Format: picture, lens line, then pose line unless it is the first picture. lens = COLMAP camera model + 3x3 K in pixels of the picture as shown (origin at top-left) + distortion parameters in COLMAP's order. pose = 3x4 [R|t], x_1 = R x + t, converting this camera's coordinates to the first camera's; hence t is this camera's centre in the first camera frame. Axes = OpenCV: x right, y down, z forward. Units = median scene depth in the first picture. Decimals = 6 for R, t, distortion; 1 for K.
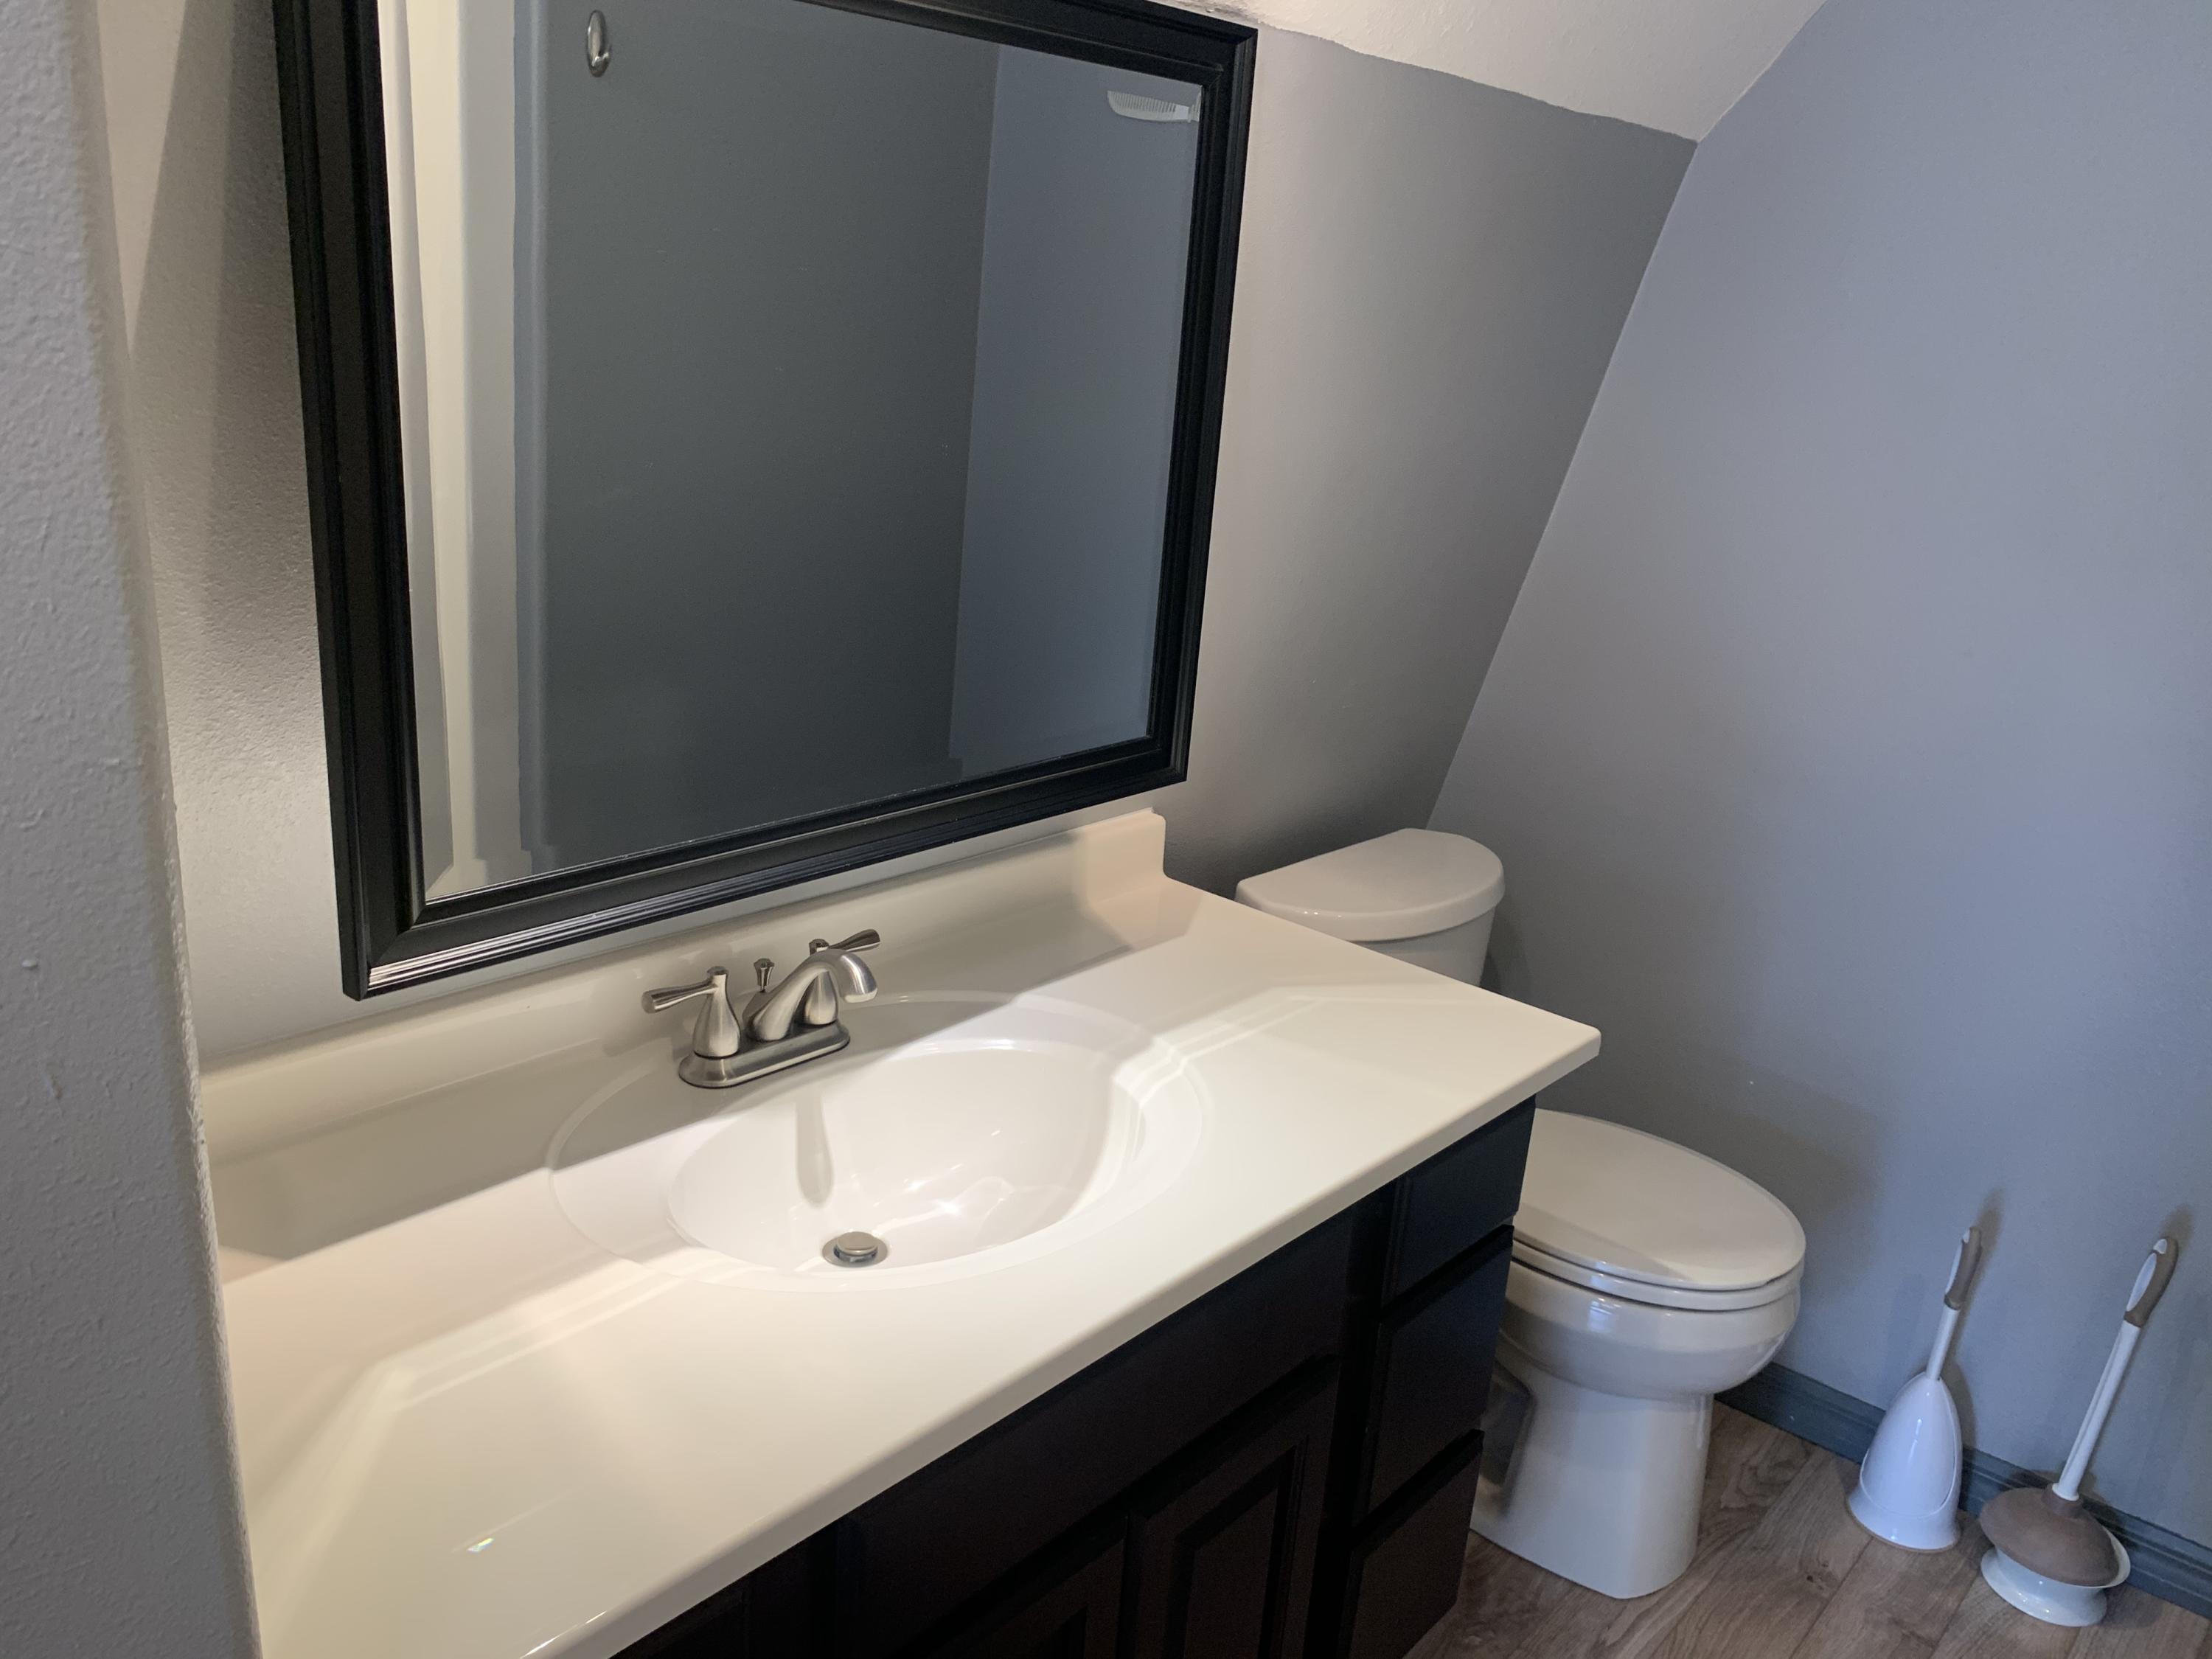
lens RADIAL K [[1716.8, 0, 1106.0], [0, 1716.8, 829.5], [0, 0, 1]] dist [0.000949, -0.003030]
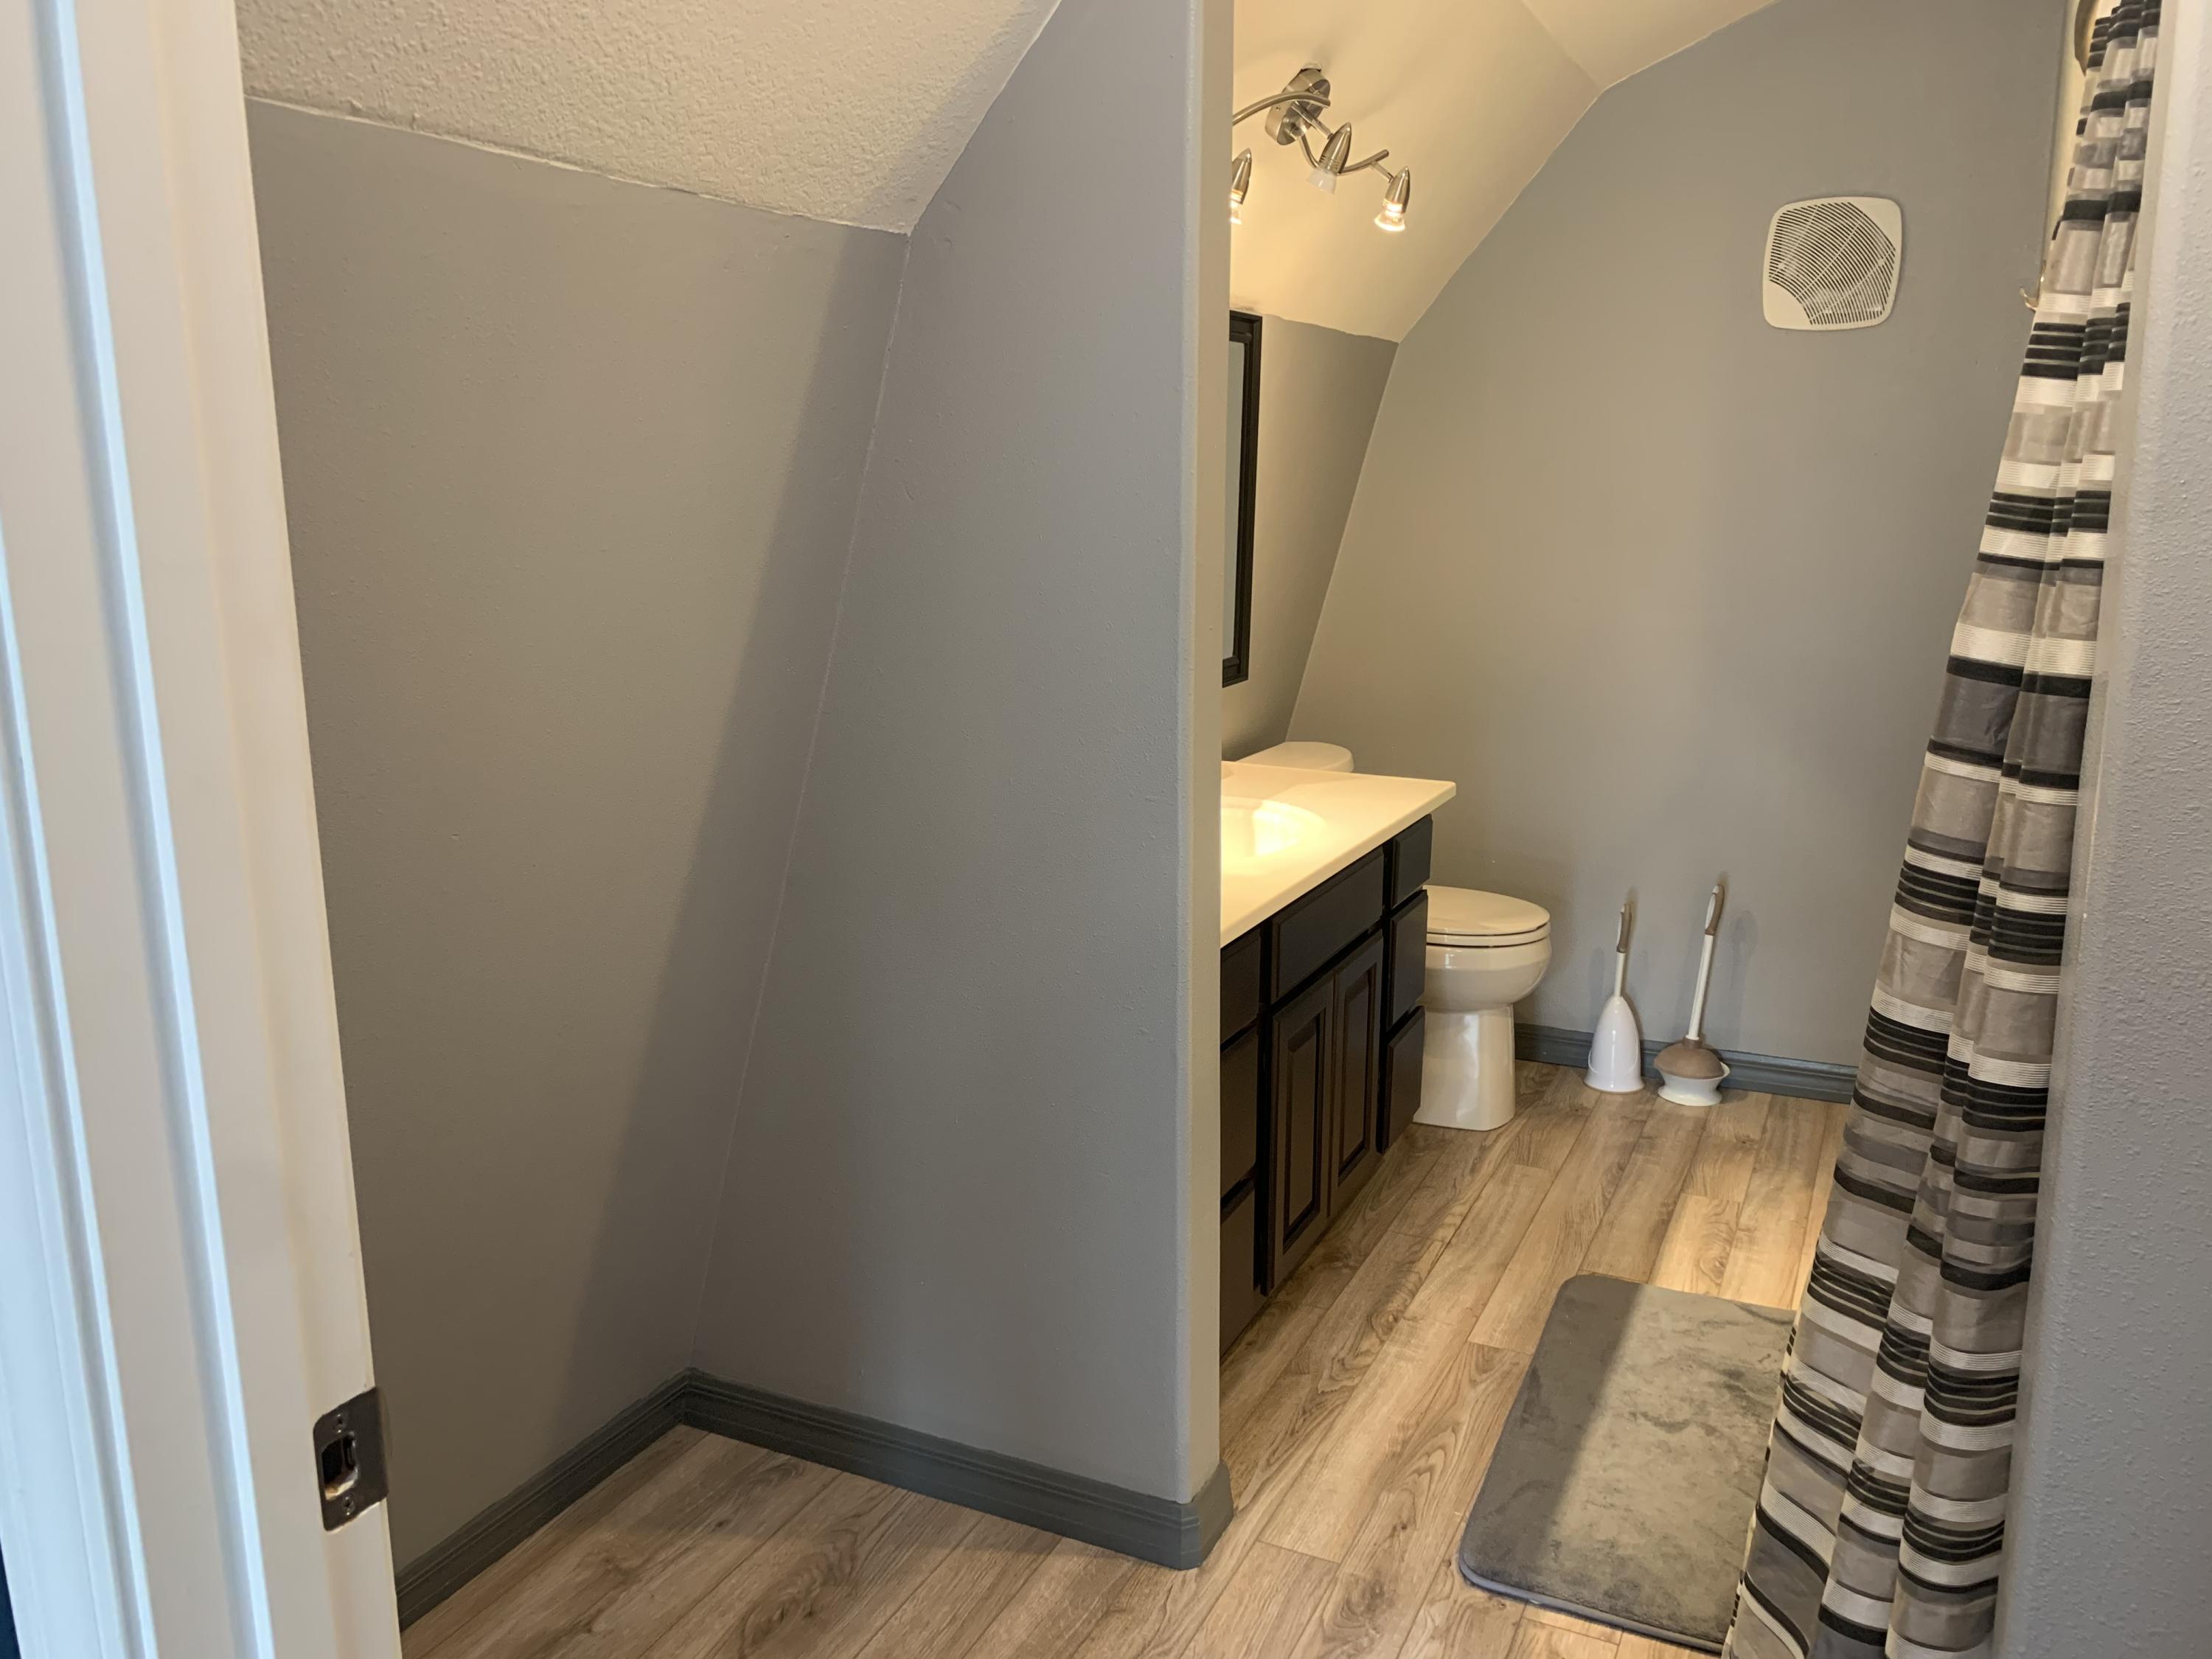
lens RADIAL K [[1716.8, 0, 1106.0], [0, 1716.8, 829.5], [0, 0, 1]] dist [0.000949, -0.003030]
pose [[0.960743, -0.123003, 0.248681, -0.483783], [0.143152, 0.987593, -0.064559, 0.192977], [-0.237654, 0.097624, 0.966432, -0.664130]]
